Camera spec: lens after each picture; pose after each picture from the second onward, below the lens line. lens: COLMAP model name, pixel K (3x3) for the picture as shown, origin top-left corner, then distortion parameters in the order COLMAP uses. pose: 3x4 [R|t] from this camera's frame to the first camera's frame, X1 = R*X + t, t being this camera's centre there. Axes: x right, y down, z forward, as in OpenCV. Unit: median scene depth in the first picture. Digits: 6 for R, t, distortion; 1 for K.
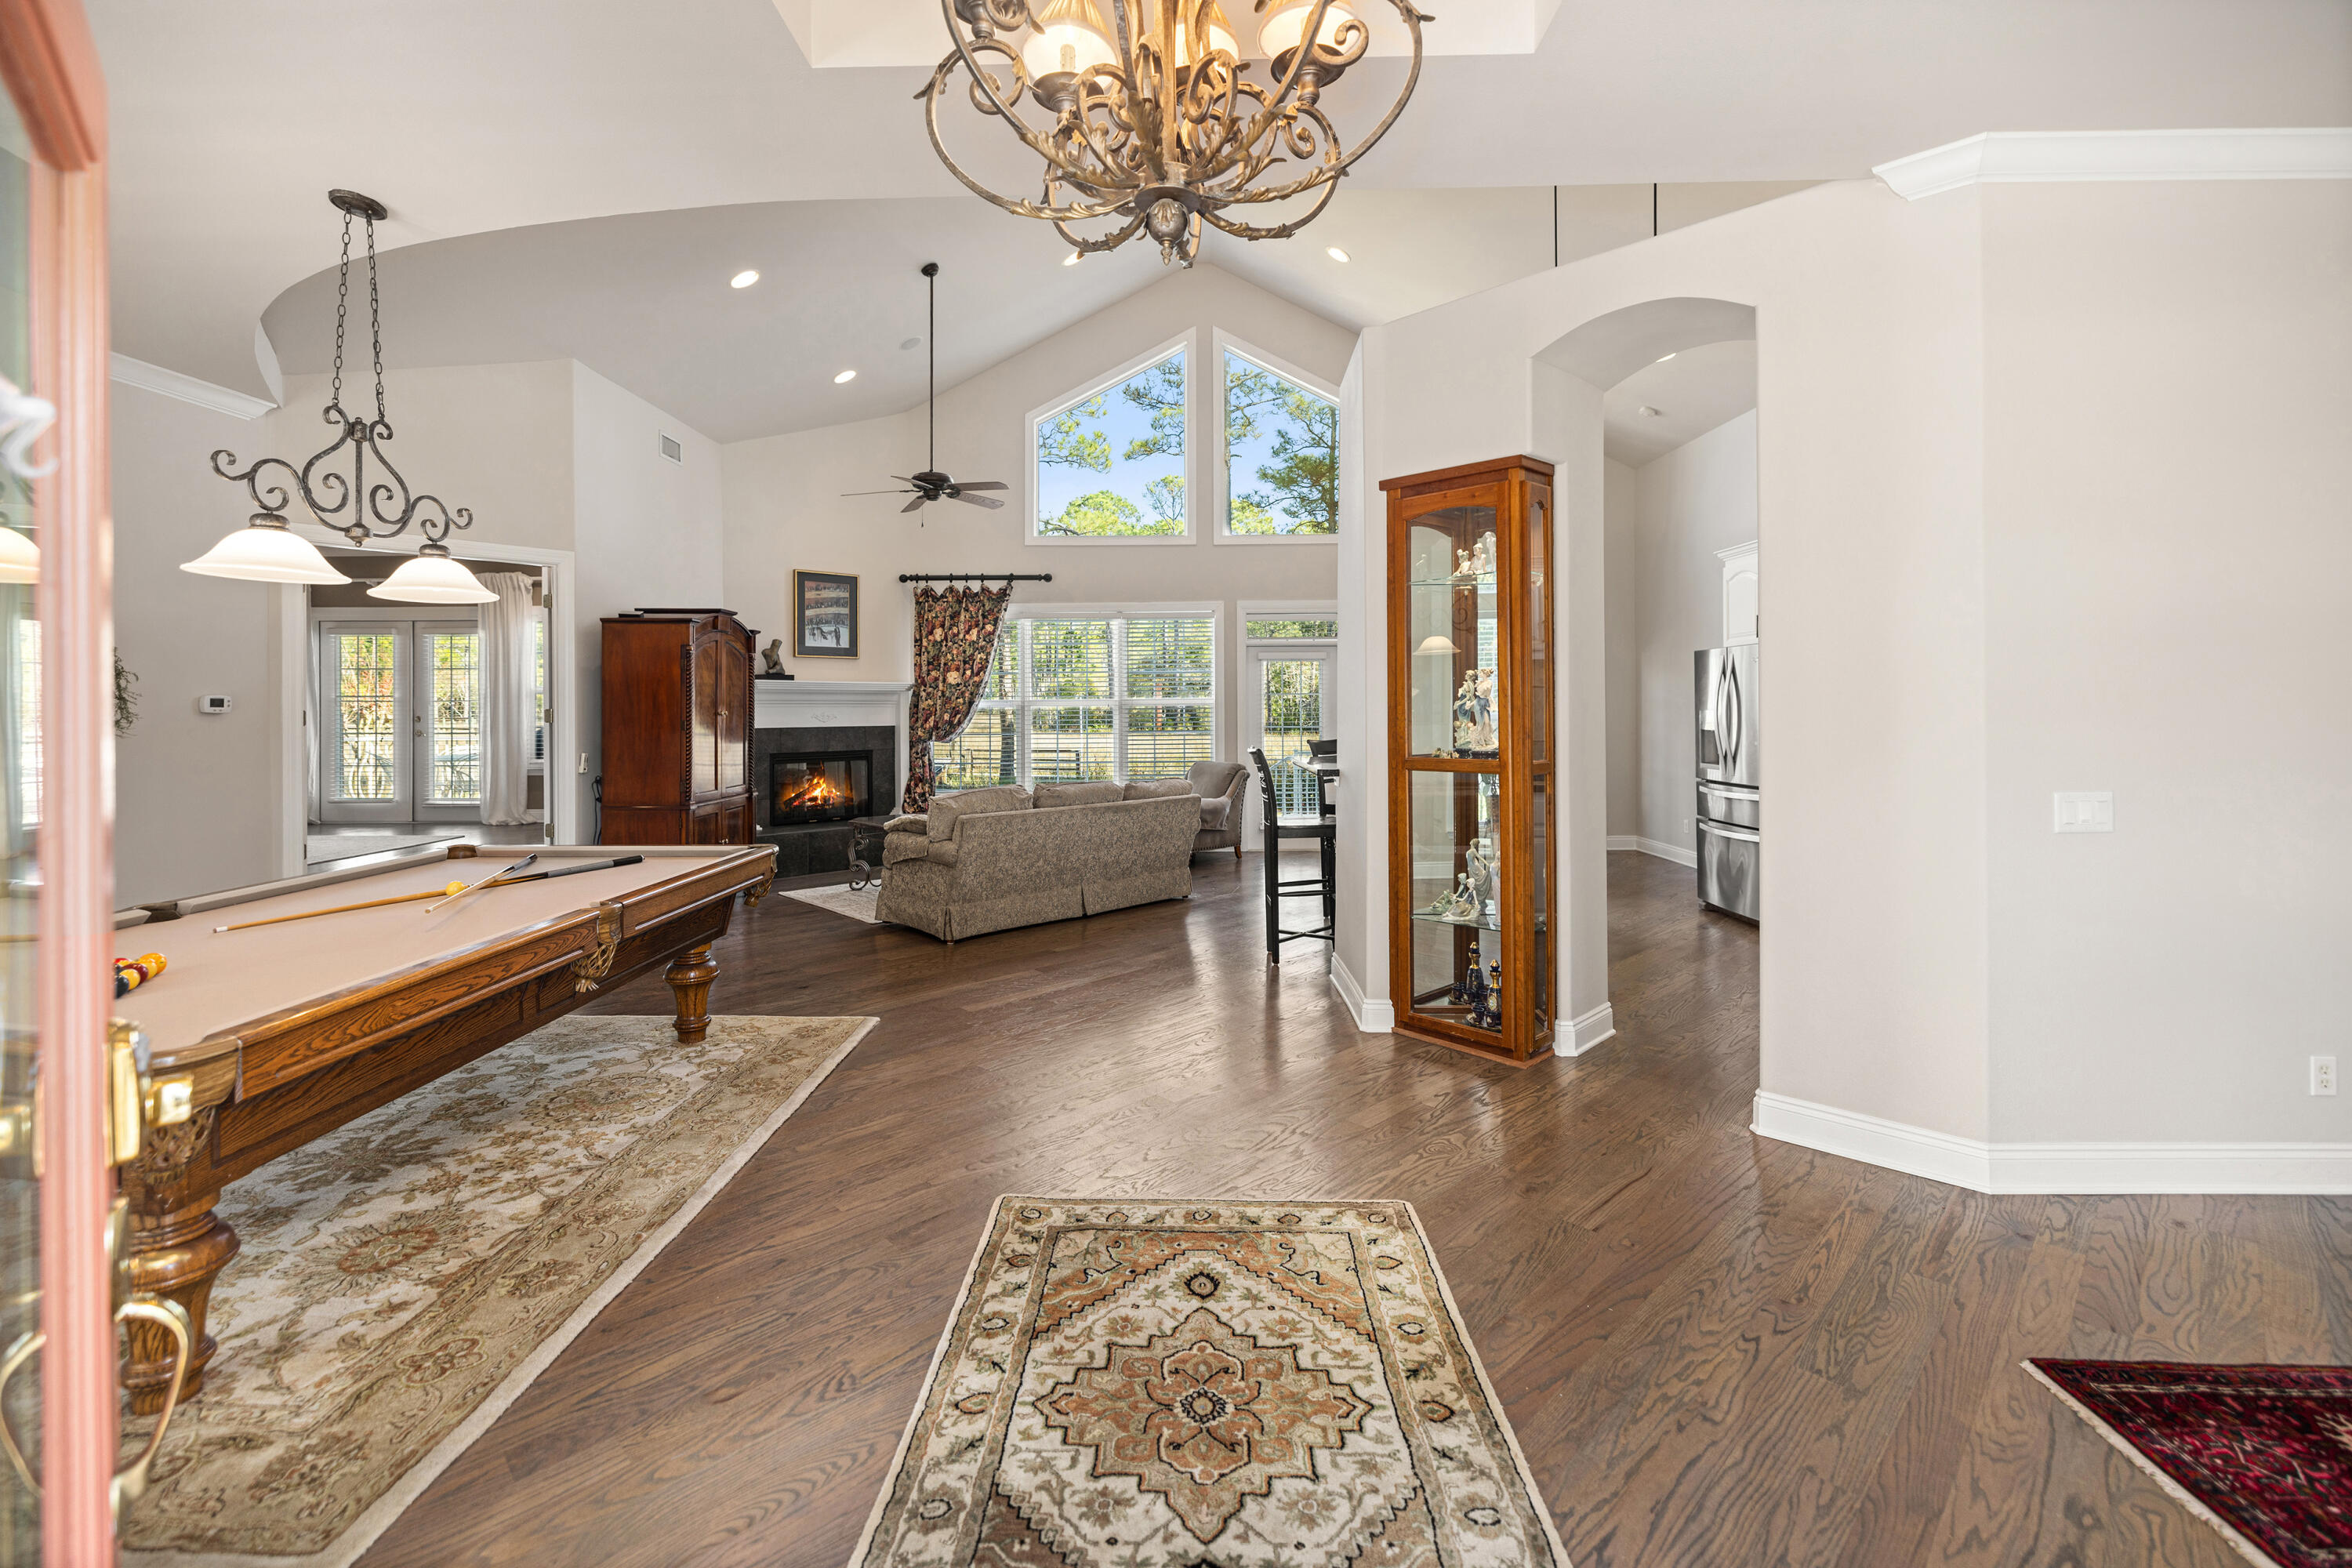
lens RADIAL K [[998.1, 0, 1173.1], [0, 998.1, 702.3], [0, 0, 1]] dist [0.009655, 0.000053]
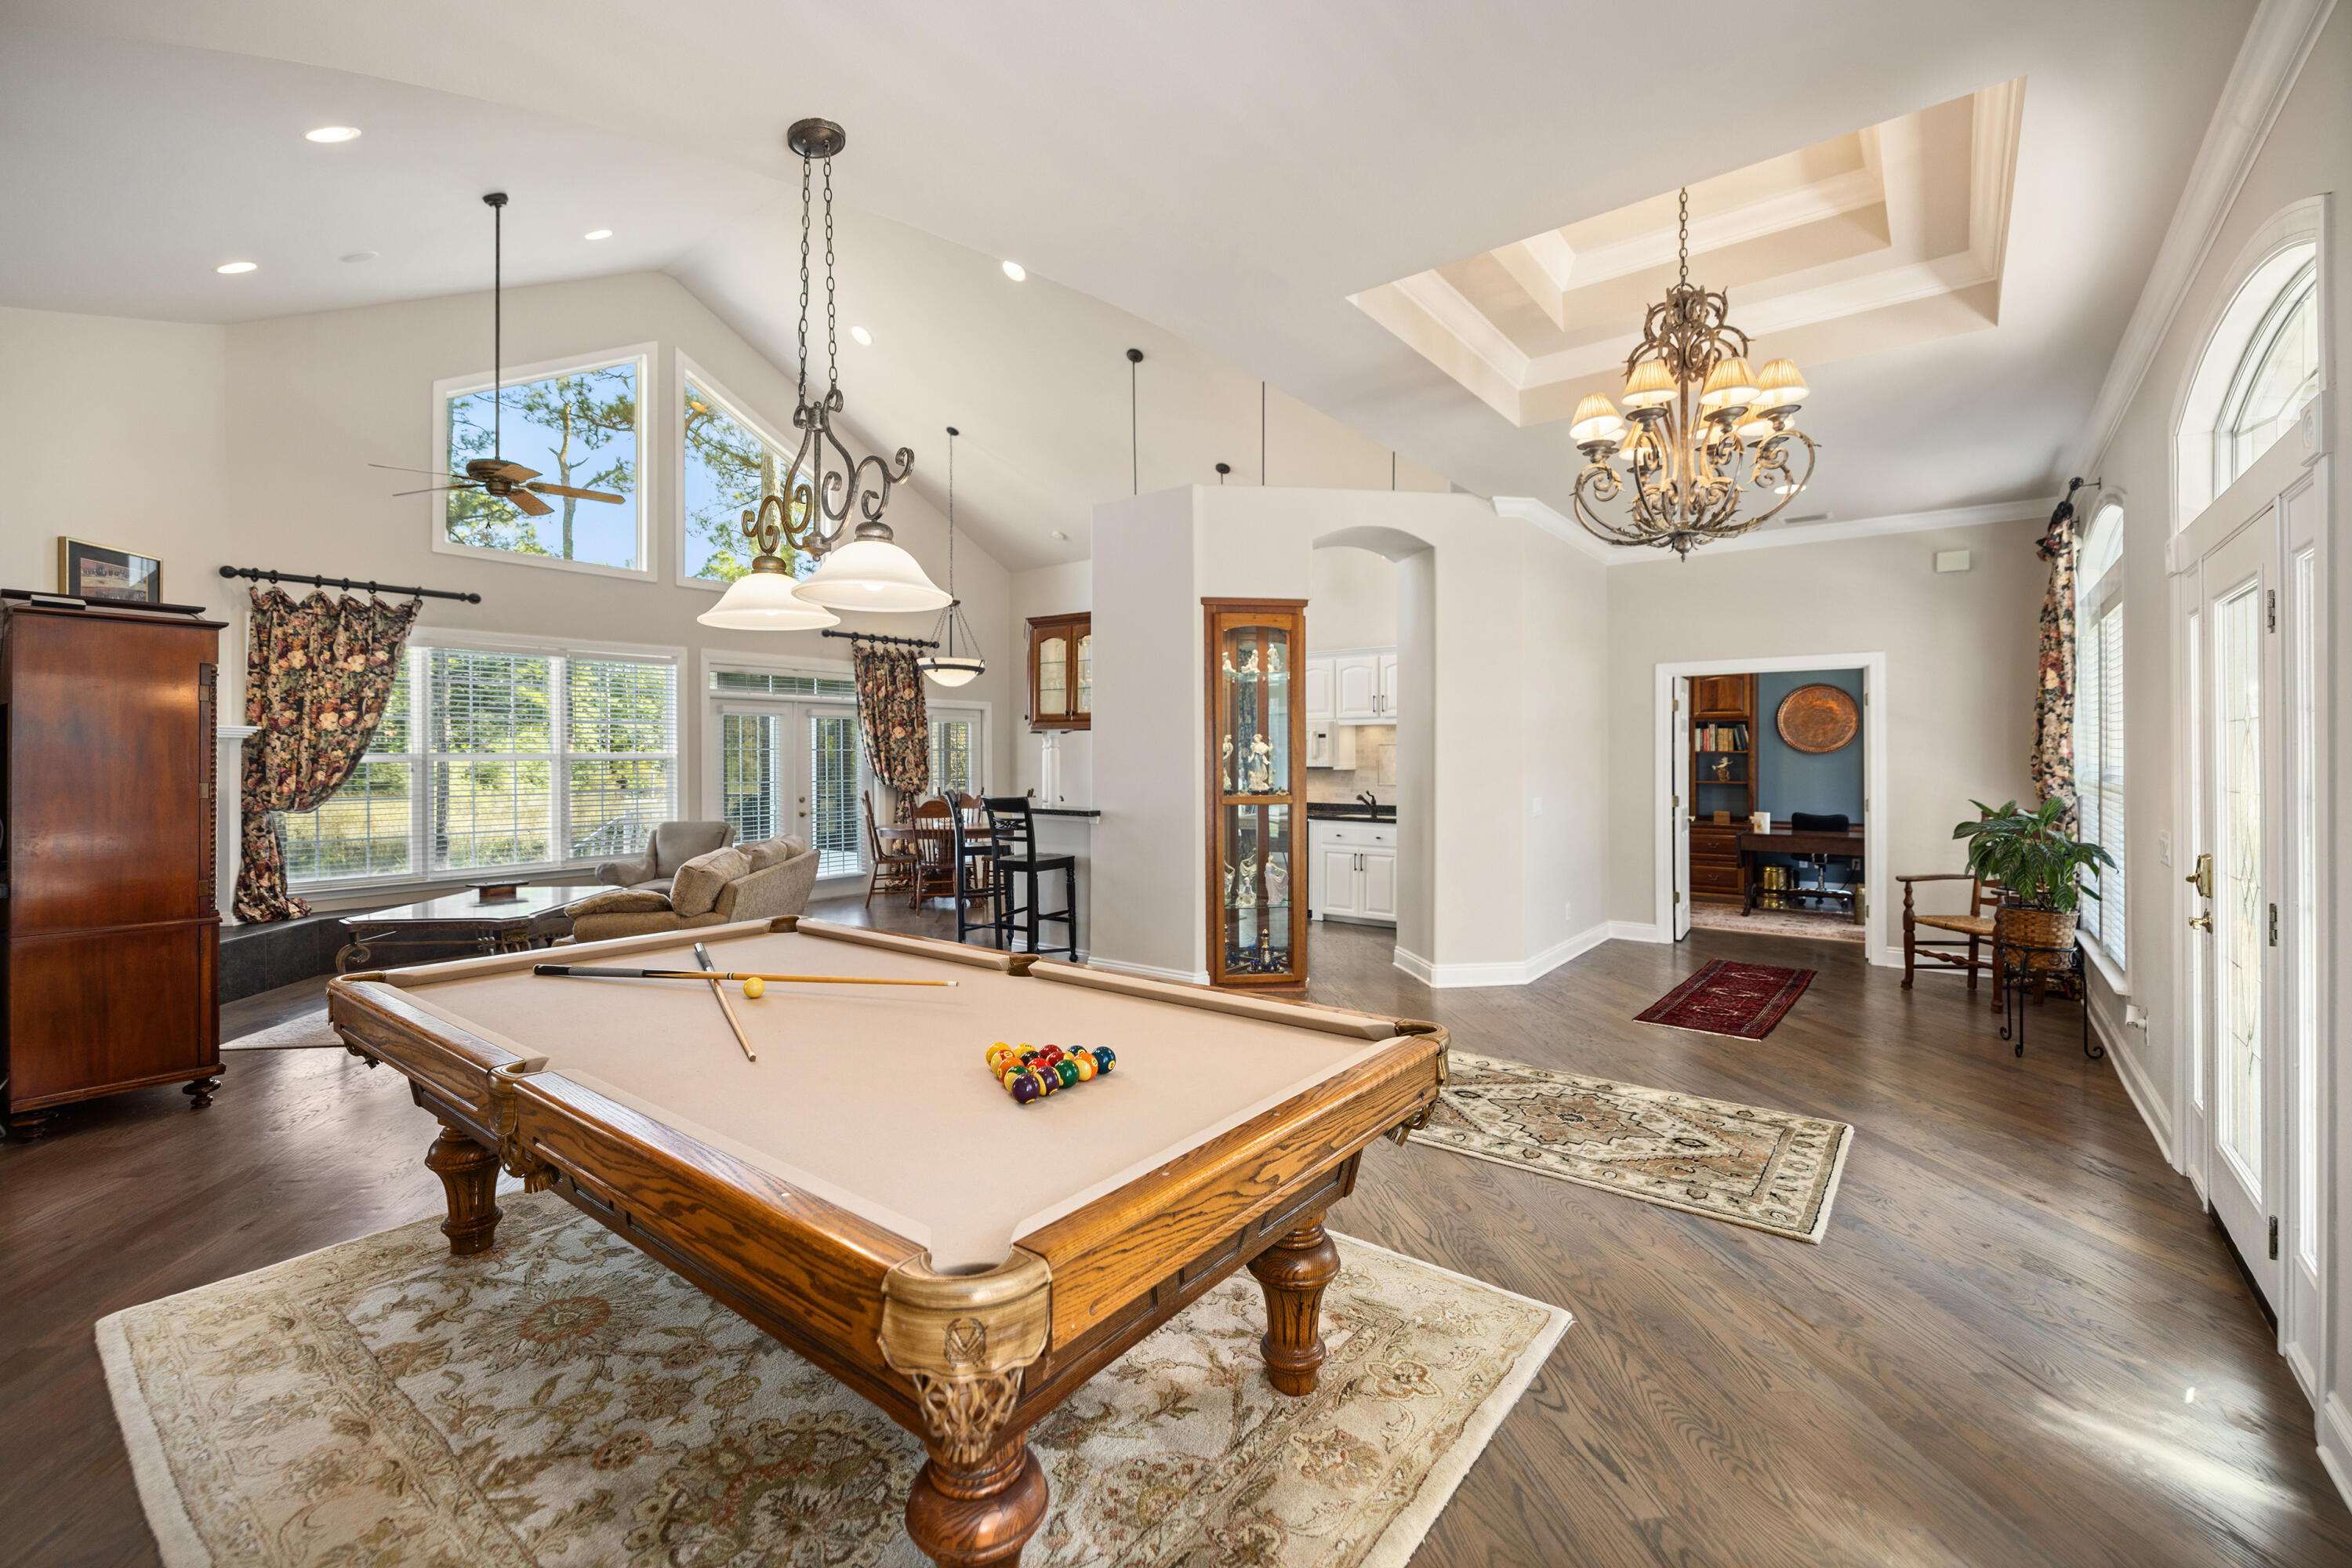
lens RADIAL K [[998.2, 0, 1149.1], [0, 998.2, 753.5], [0, 0, 1]] dist [0.001817, 0.000290]
pose [[0.613521, 0.006353, 0.789653, -0.424523], [-0.002043, 0.999977, -0.006458, 0.001794], [-0.789675, 0.002349, 0.613520, 0.095896]]
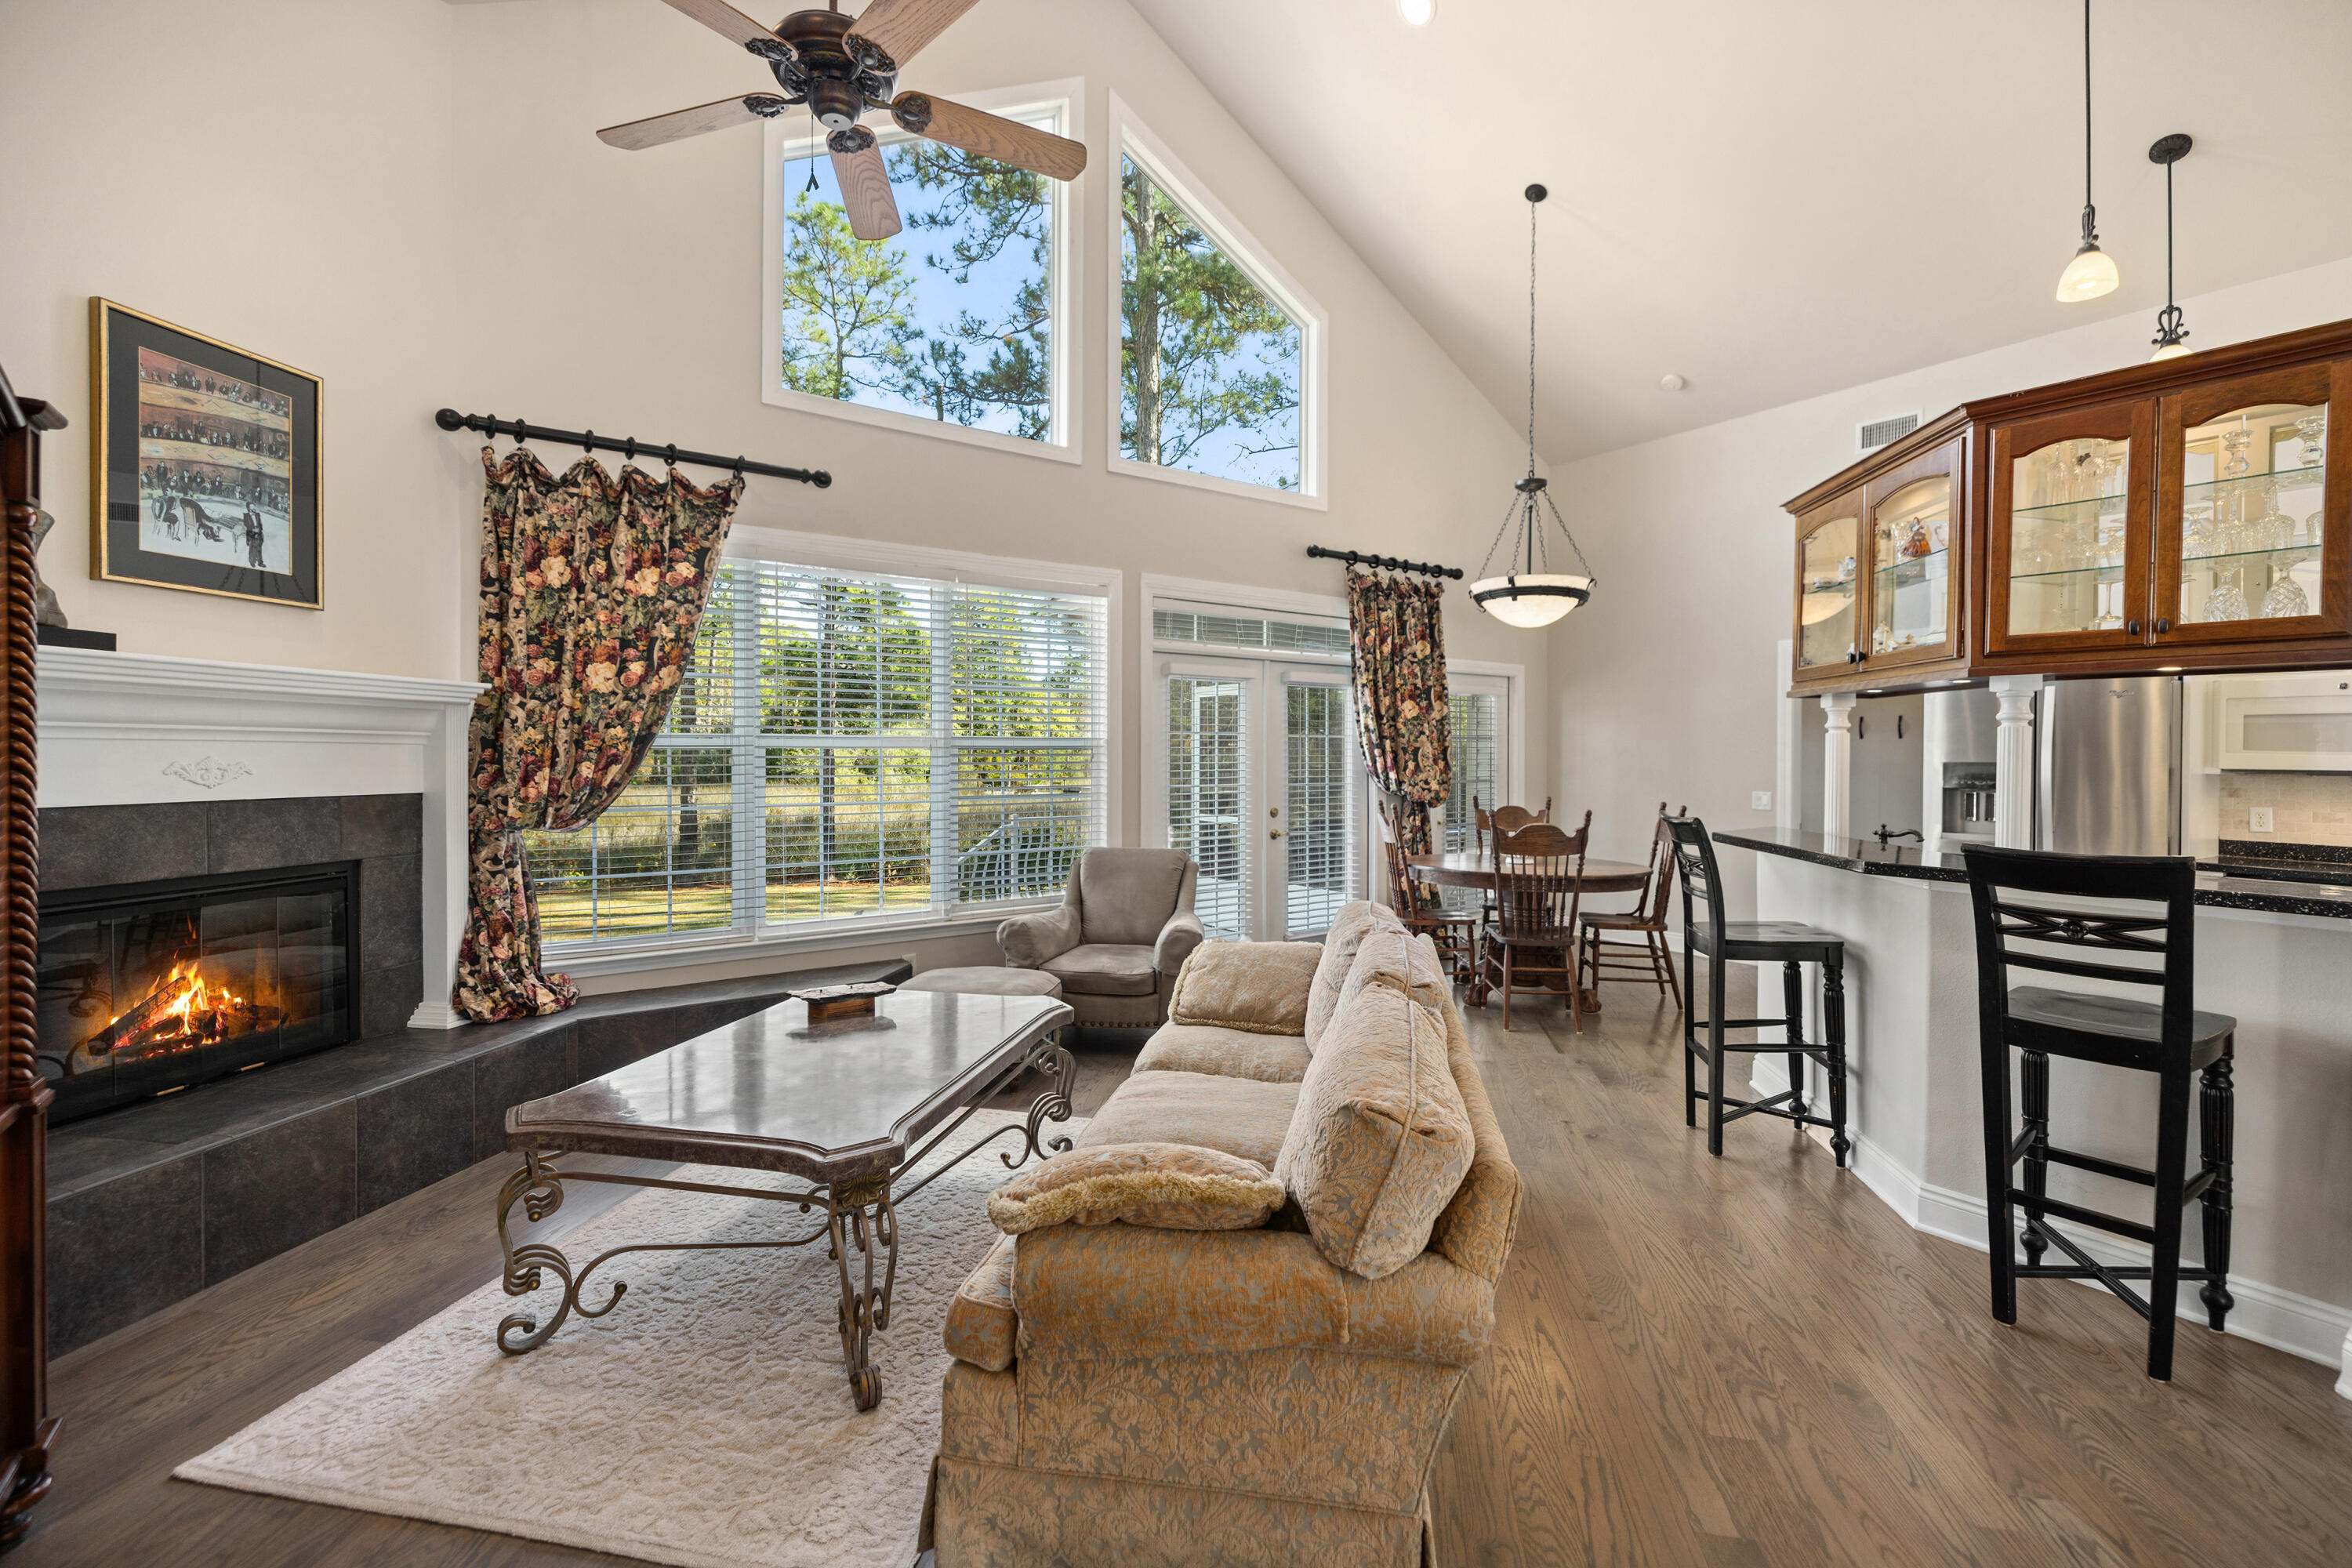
lens RADIAL K [[988.6, 0, 1167.3], [0, 988.6, 760.2], [0, 0, 1]] dist [0.000417, 0.000006]
pose [[0.818546, 0.004183, 0.574426, -0.263835], [-0.009123, 0.999942, 0.005718, 0.005712], [-0.574368, -0.009920, 0.818537, 0.520431]]
